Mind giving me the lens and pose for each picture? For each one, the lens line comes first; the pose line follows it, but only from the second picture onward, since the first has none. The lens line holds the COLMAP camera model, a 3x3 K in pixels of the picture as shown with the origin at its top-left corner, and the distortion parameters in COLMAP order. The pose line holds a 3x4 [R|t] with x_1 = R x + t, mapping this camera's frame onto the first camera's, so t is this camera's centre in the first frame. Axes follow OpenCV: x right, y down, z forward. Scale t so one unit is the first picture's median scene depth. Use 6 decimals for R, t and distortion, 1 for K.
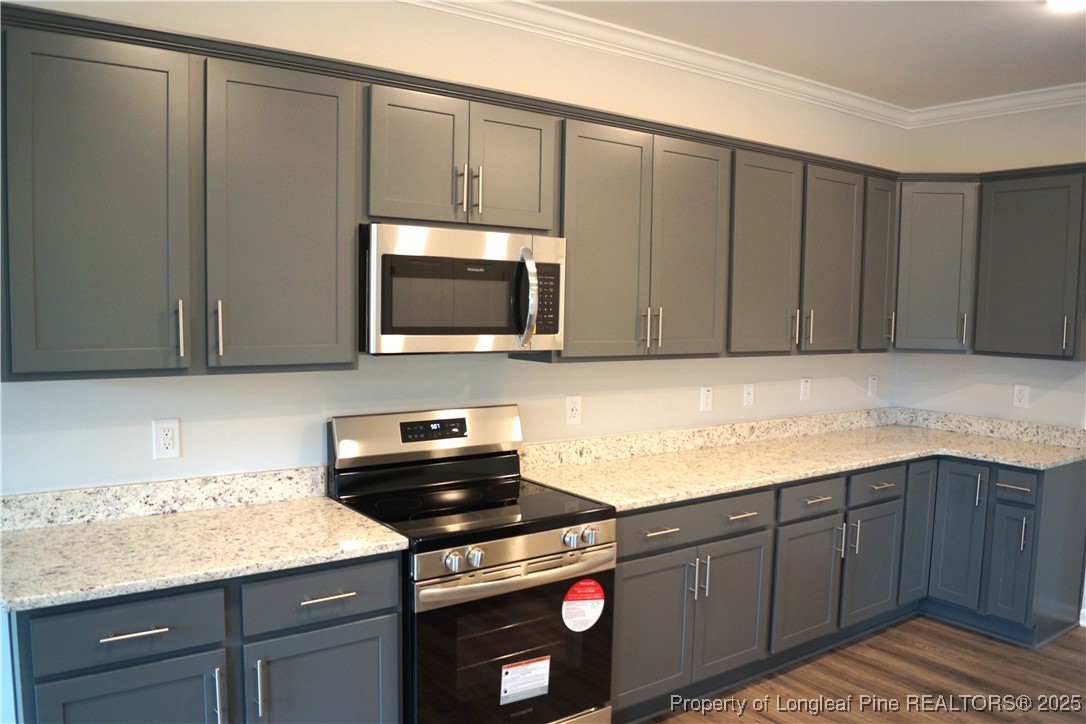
lens RADIAL K [[842.6, 0, 538.4], [0, 842.6, 377.0], [0, 0, 1]] dist [-0.087395, 0.018719]
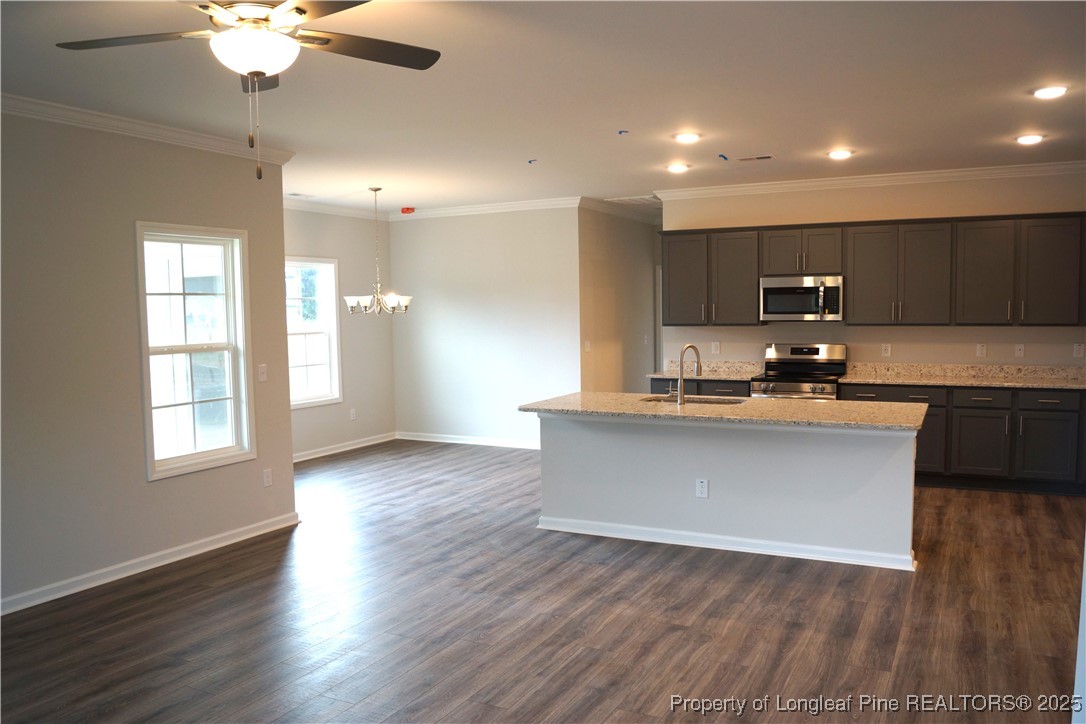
lens RADIAL K [[842.6, 0, 539.8], [0, 842.6, 377.4], [0, 0, 1]] dist [-0.087395, 0.018719]
pose [[0.447801, 0.048984, -0.892791, 1.702795], [-0.054230, 0.998148, 0.027564, 0.108517], [0.892487, 0.036072, 0.449628, -0.840845]]
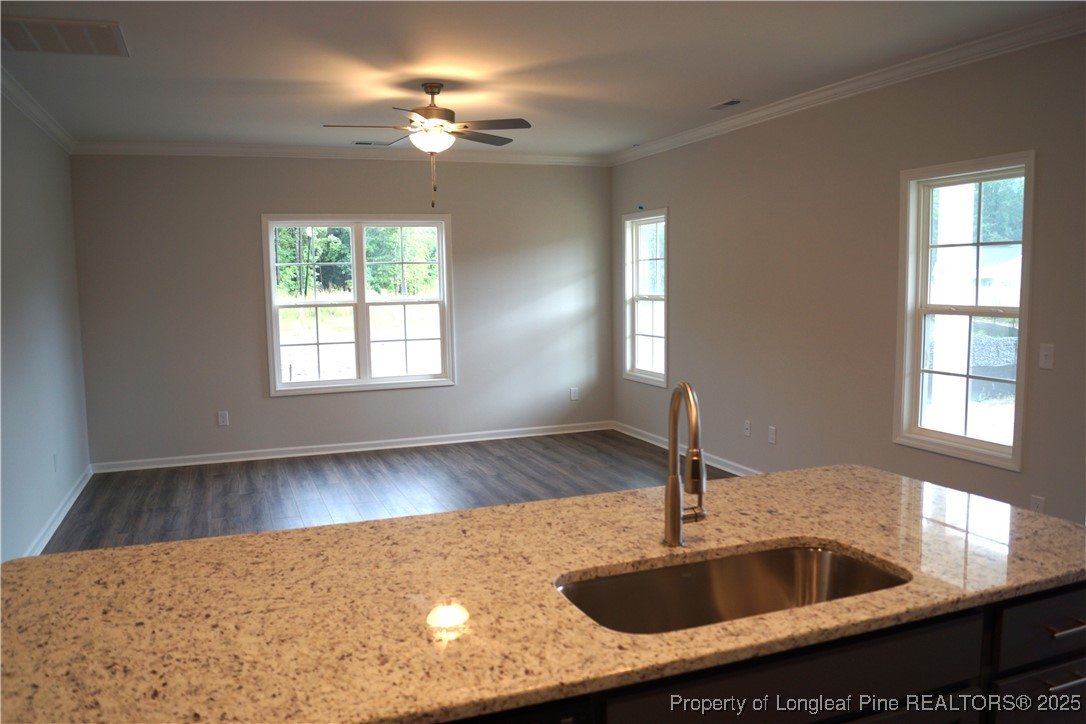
lens RADIAL K [[842.6, 0, 538.3], [0, 842.6, 376.1], [0, 0, 1]] dist [-0.087395, 0.018719]
pose [[-0.965258, -0.031250, 0.259423, 0.224669], [0.022564, 0.979146, 0.201903, -0.051064], [-0.260323, 0.200742, -0.944423, 0.785179]]
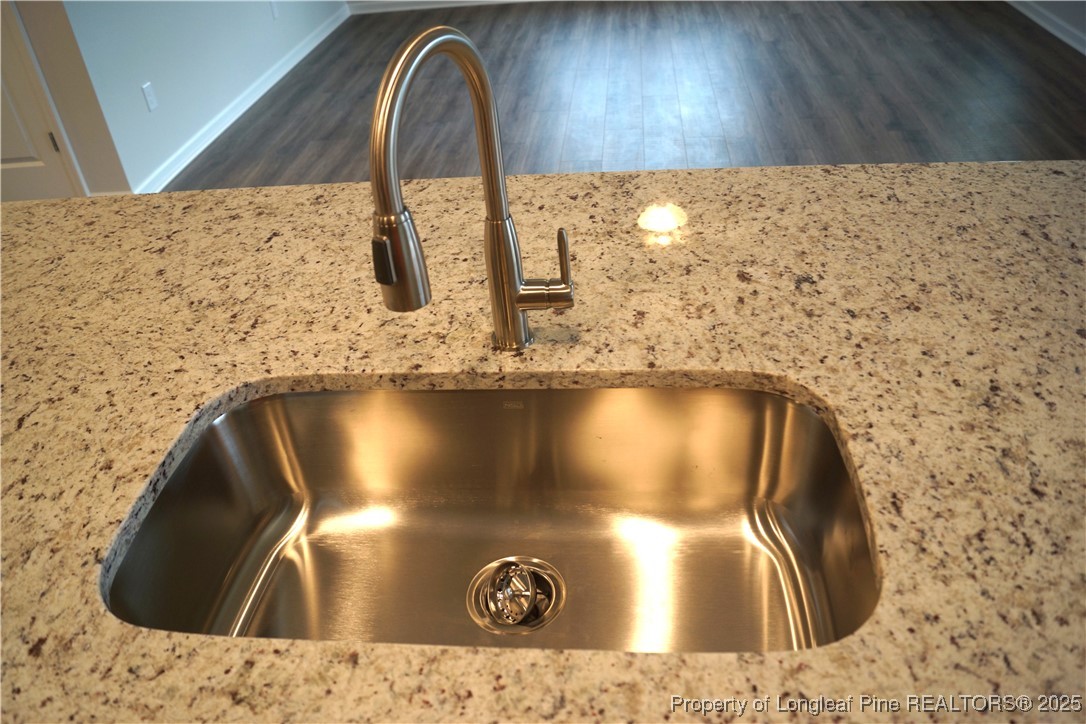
lens RADIAL K [[842.6, 0, 539.6], [0, 842.6, 365.2], [0, 0, 1]] dist [-0.087395, 0.018719]
pose [[-0.752077, -0.353108, 0.556502, 0.093496], [0.122773, 0.754530, 0.644679, -0.004013], [-0.647539, 0.553172, -0.524113, 0.371405]]
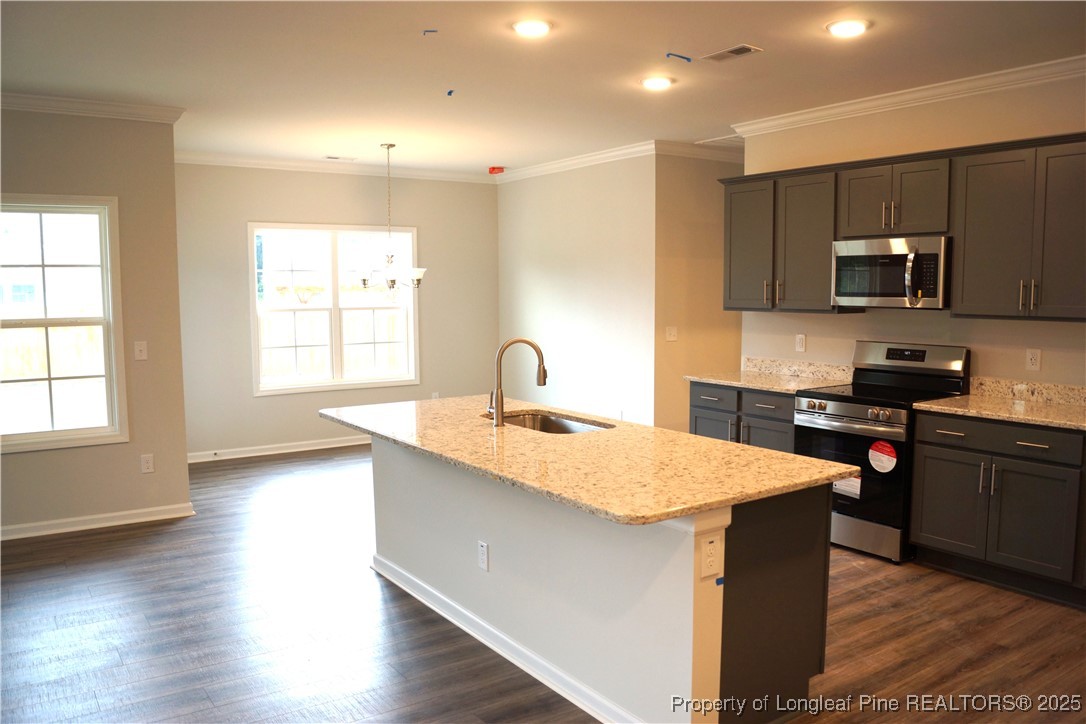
lens RADIAL K [[842.6, 0, 540.2], [0, 842.6, 381.0], [0, 0, 1]] dist [-0.087395, 0.018719]
pose [[-0.028542, 0.092325, -0.995320, 1.454602], [-0.083608, 0.992016, 0.094416, 0.017459], [0.996090, 0.085912, -0.020595, 0.279847]]
